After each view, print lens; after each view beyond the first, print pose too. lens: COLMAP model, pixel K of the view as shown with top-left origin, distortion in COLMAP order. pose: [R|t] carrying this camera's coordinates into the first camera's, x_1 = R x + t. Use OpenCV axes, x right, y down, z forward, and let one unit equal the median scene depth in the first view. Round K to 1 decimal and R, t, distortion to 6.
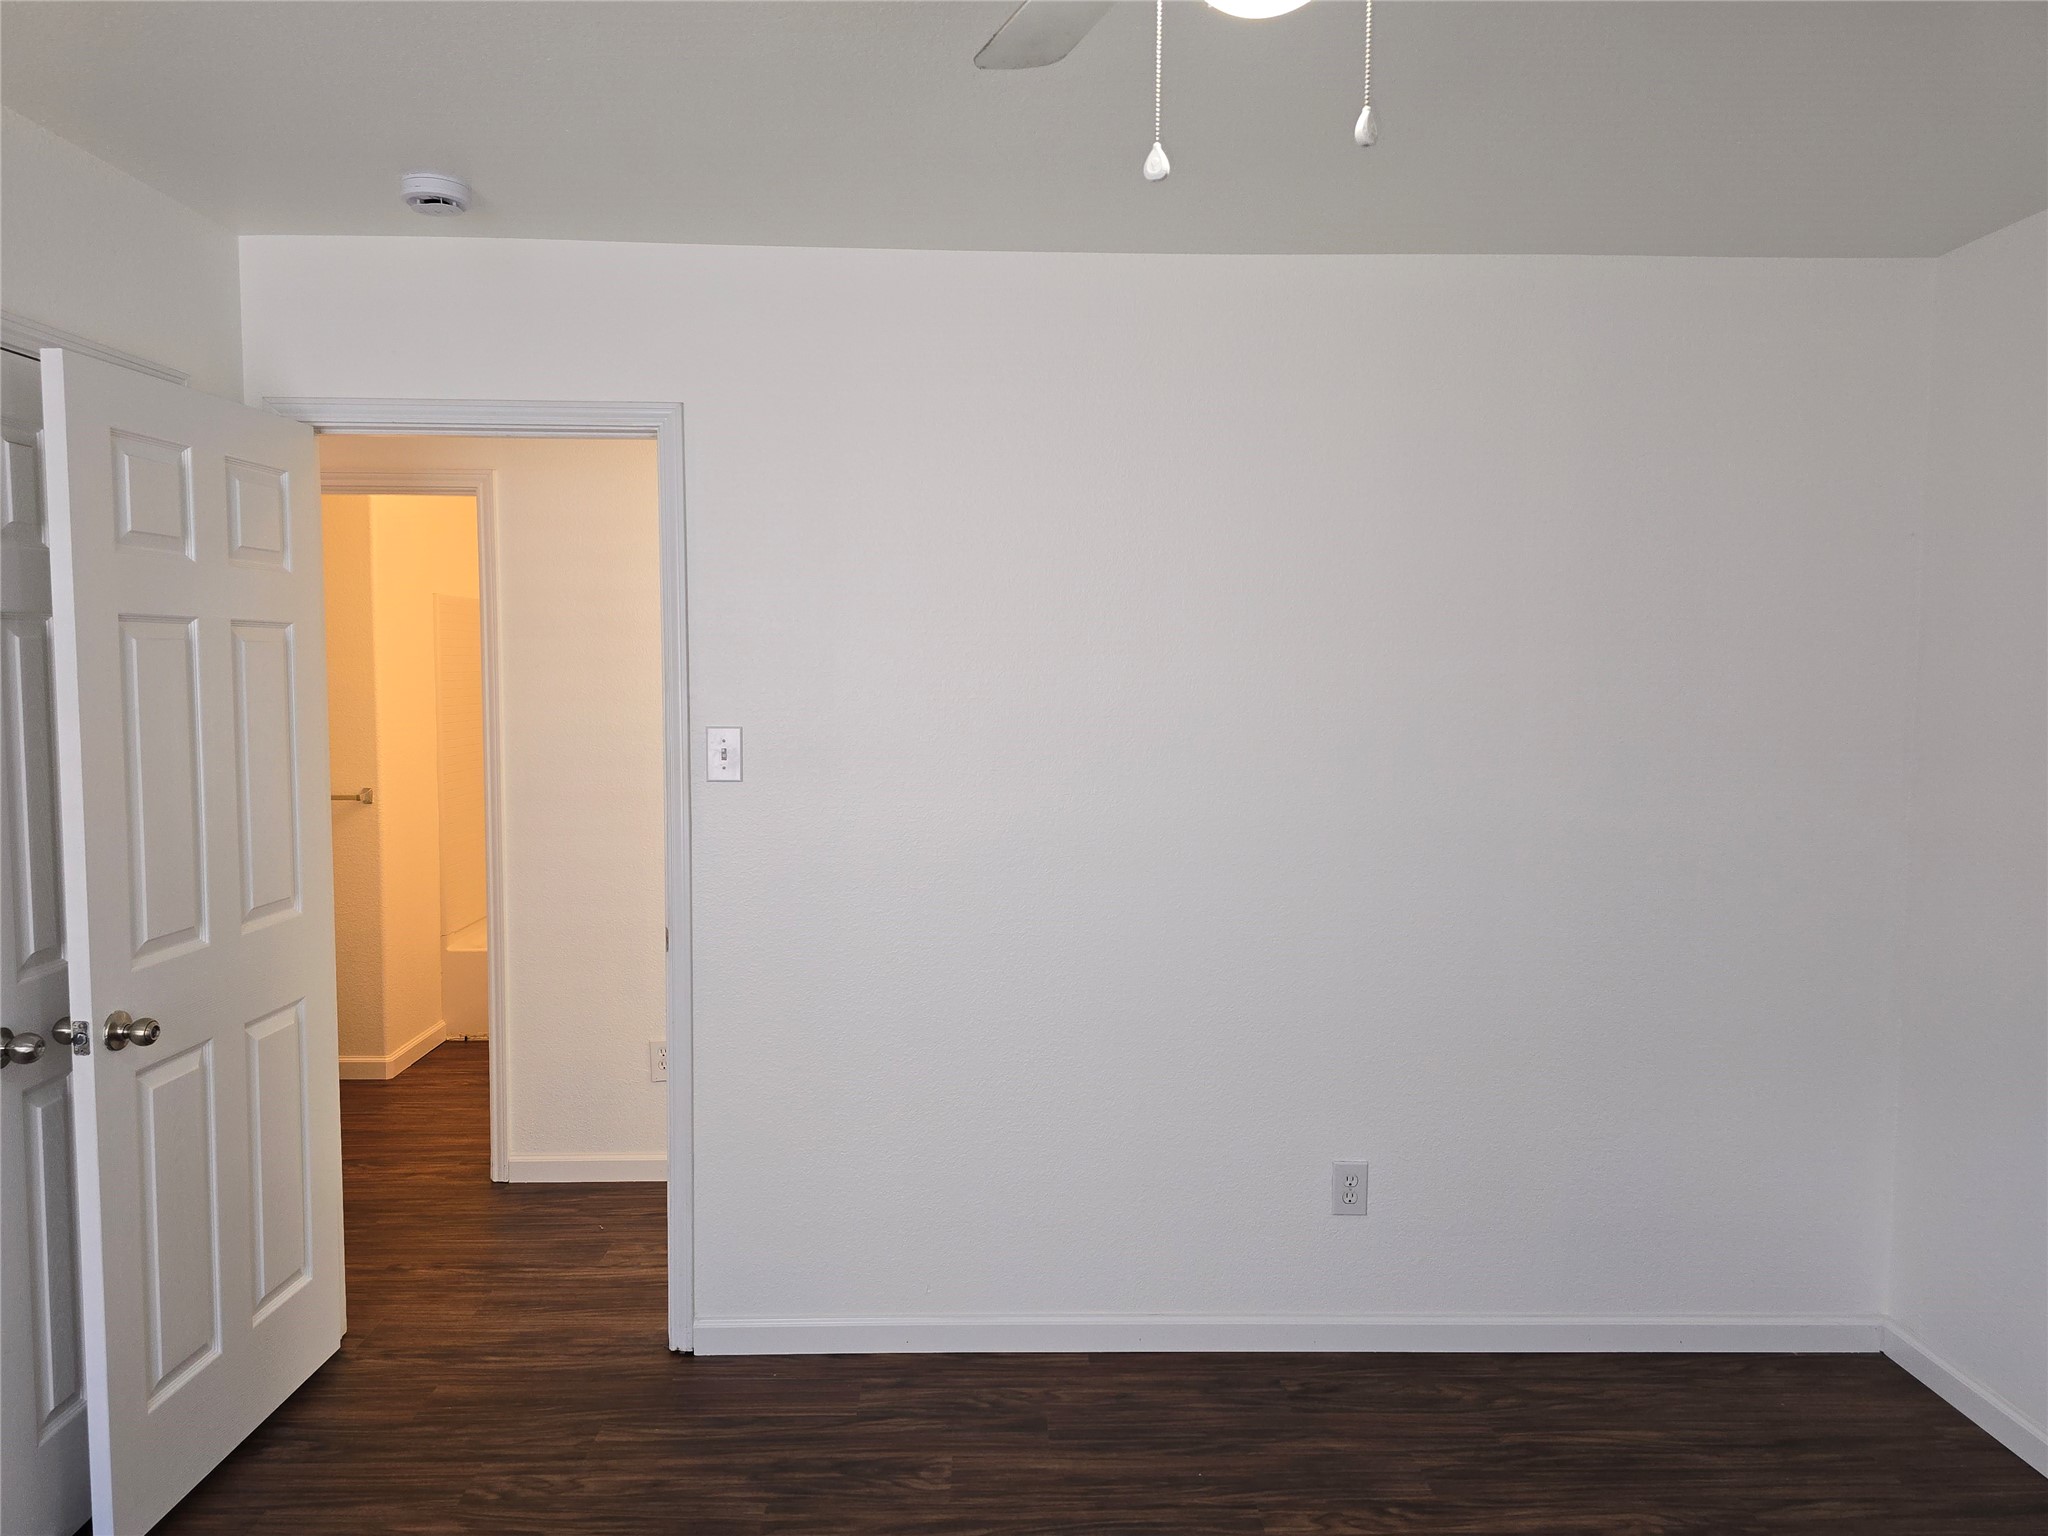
lens RADIAL K [[1384.2, 0, 1023.8], [0, 1384.2, 755.0], [0, 0, 1]] dist [0.081496, -0.074953]
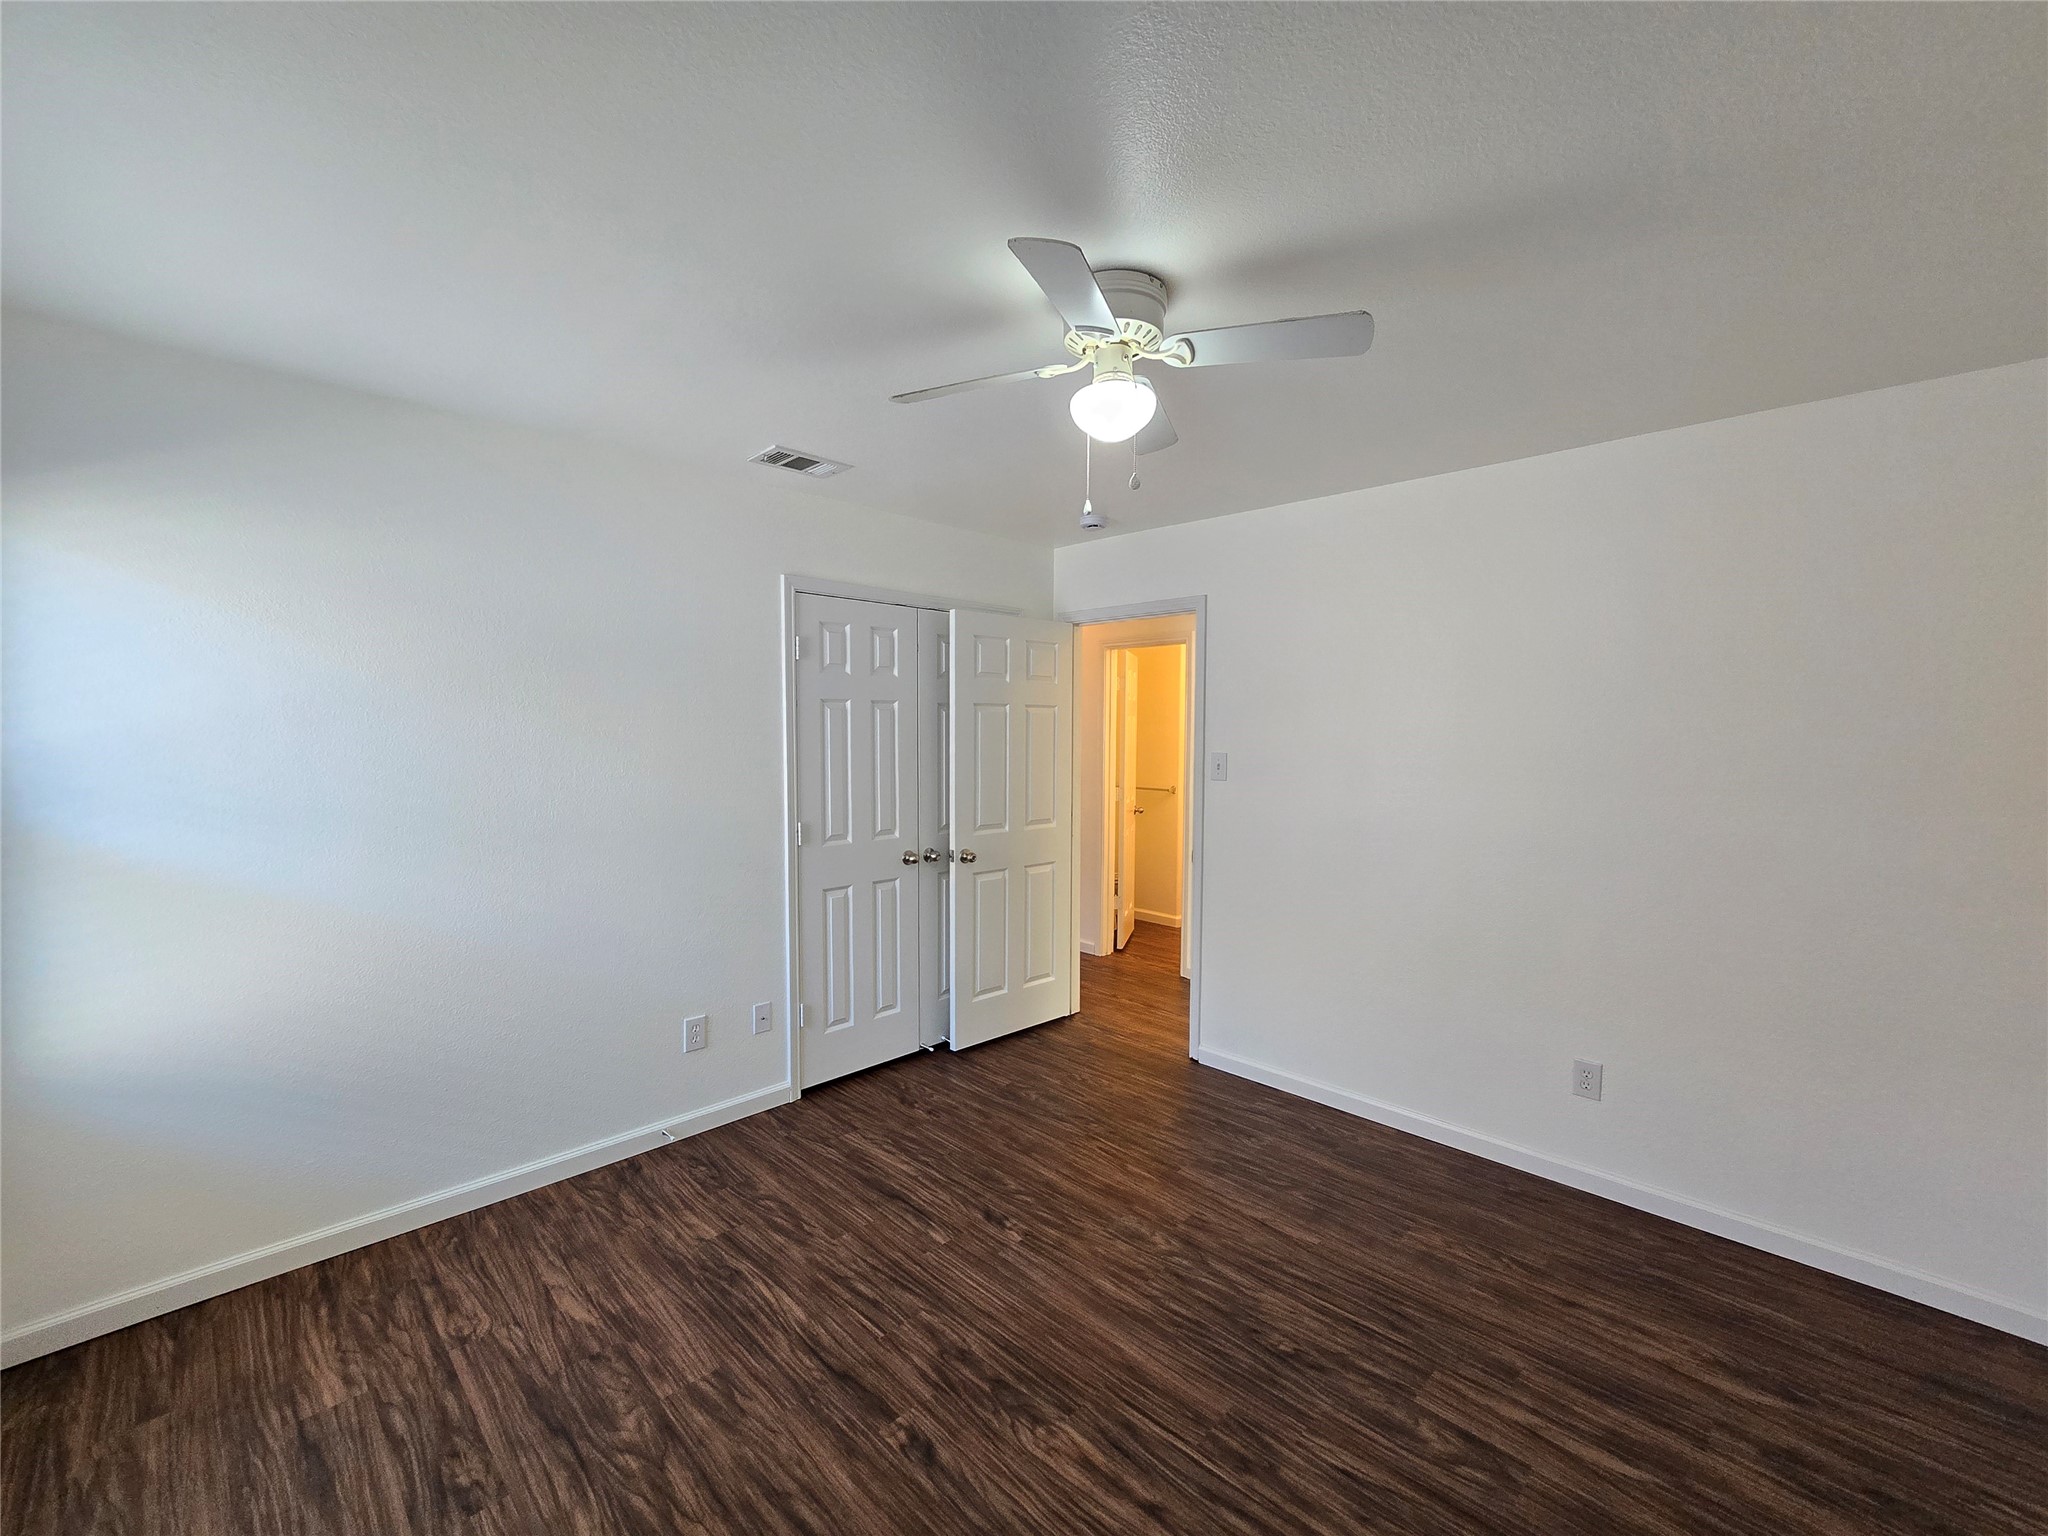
lens RADIAL K [[815.6, 0, 1024.0], [0, 815.6, 768.0], [0, 0, 1]] dist [0.001050, 0.000258]
pose [[0.706585, 0.035233, -0.706750, 0.443612], [-0.050834, 0.998707, -0.001034, 0.017467], [0.705800, 0.036657, 0.707462, -0.030492]]
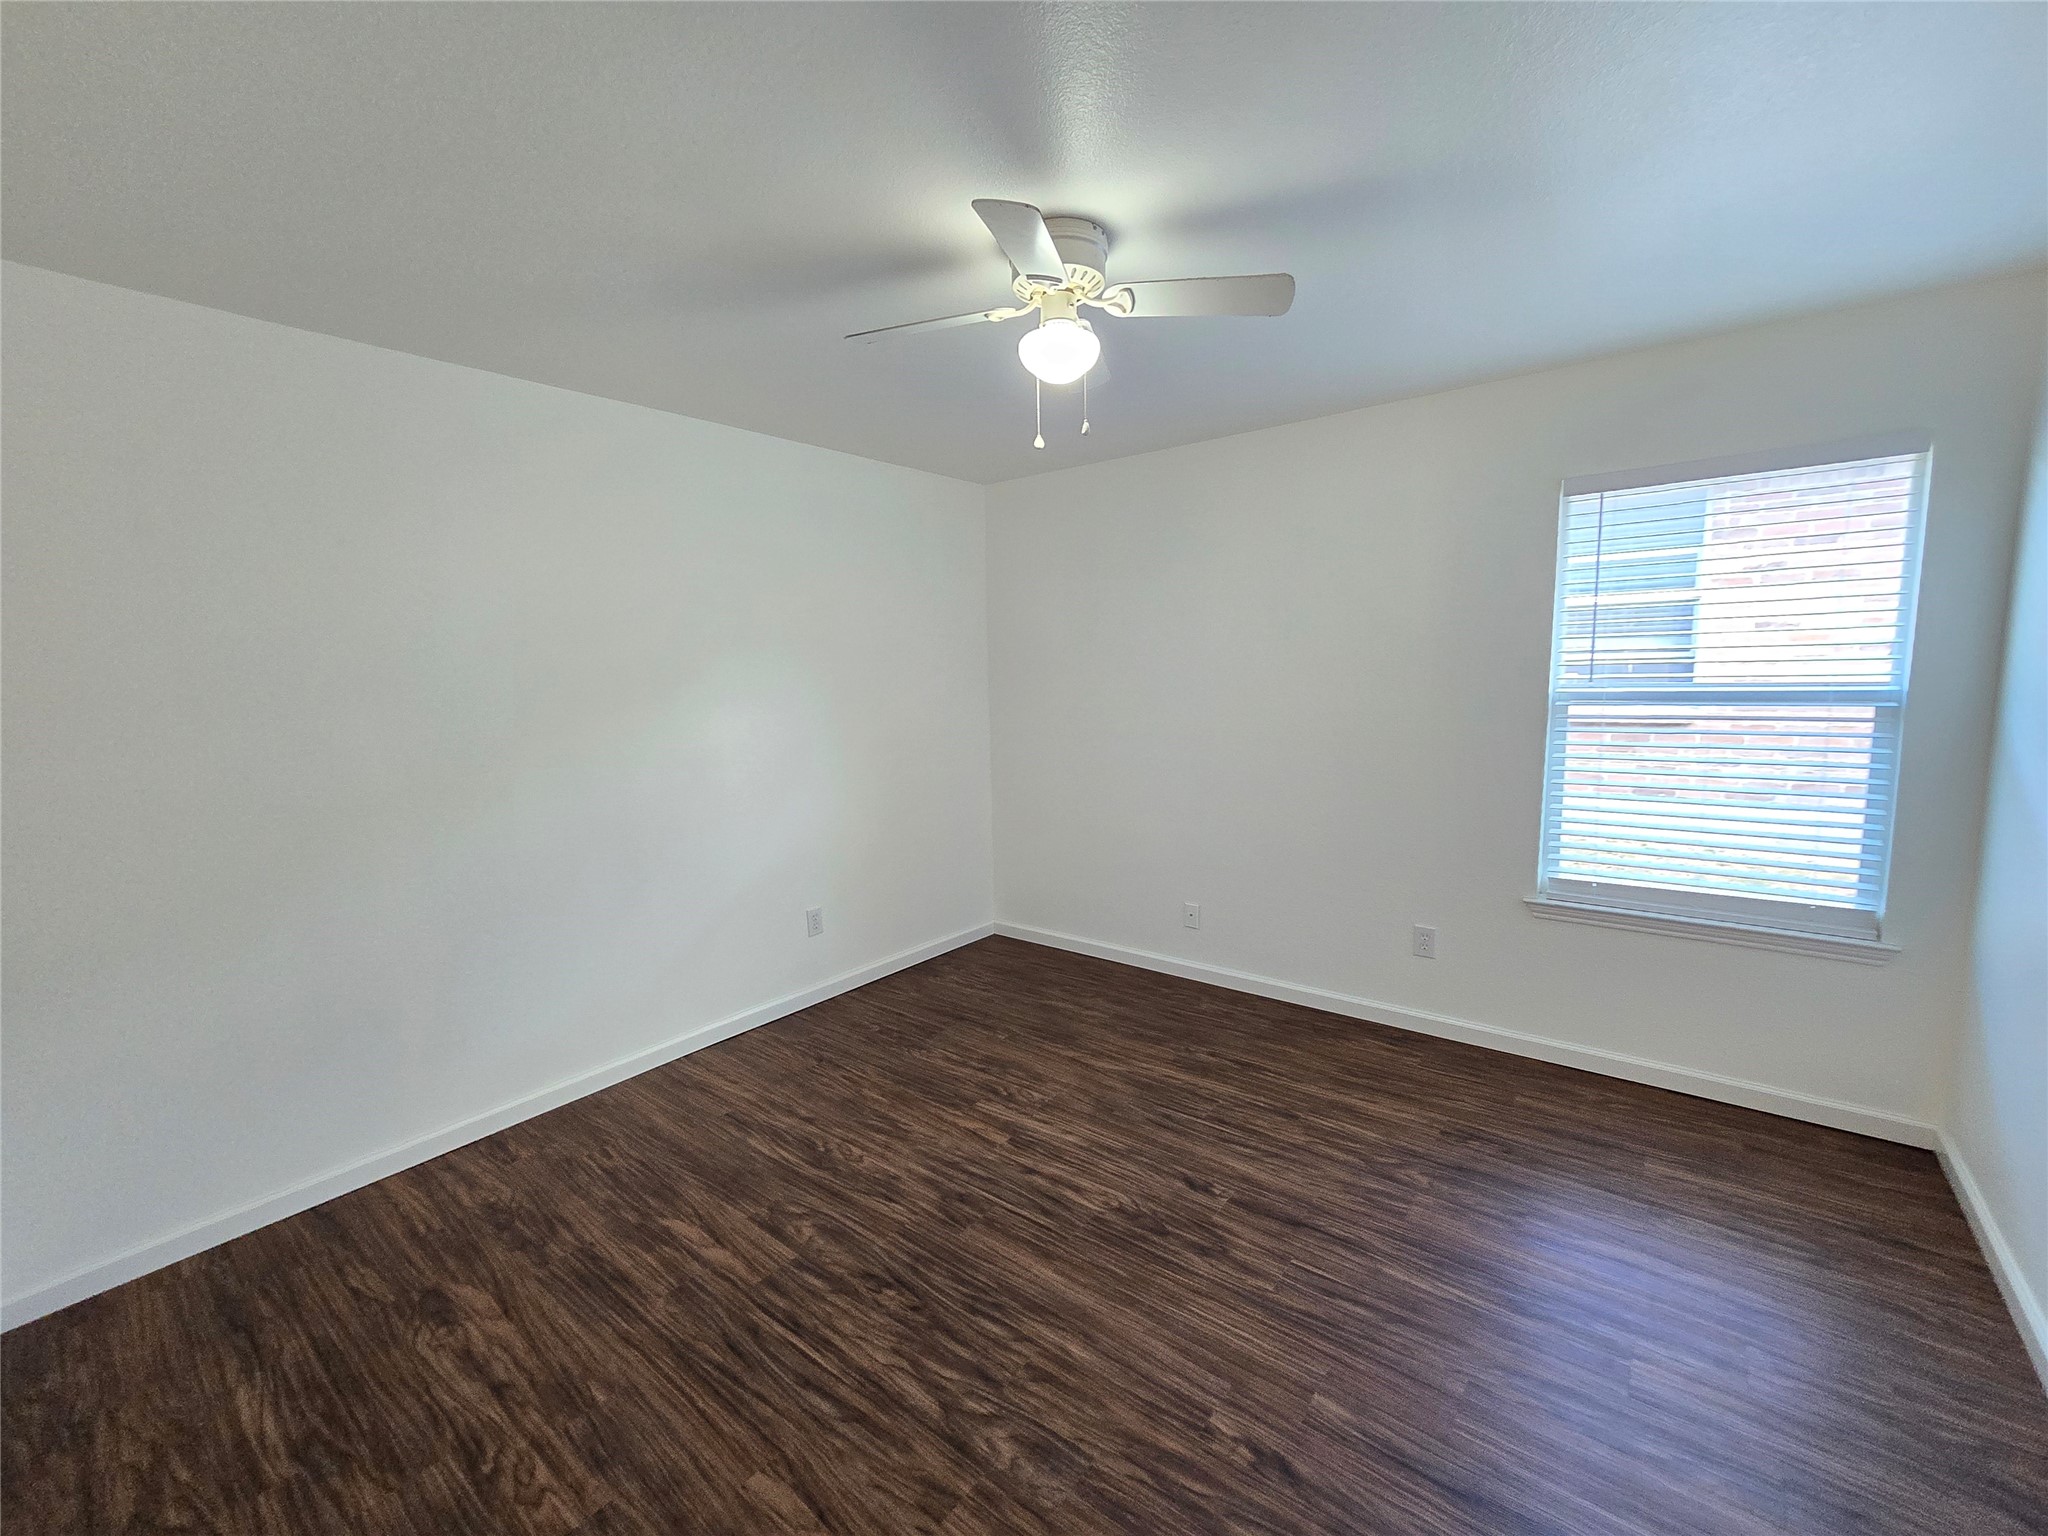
lens RADIAL K [[833.7, 0, 1016.7], [0, 833.7, 767.7], [0, 0, 1]] dist [0.004593, 0.000200]
pose [[-0.776962, -0.065489, 0.626132, -0.344020], [0.058927, 0.982643, 0.175898, -0.046426], [-0.626783, 0.173562, -0.759618, 0.998986]]
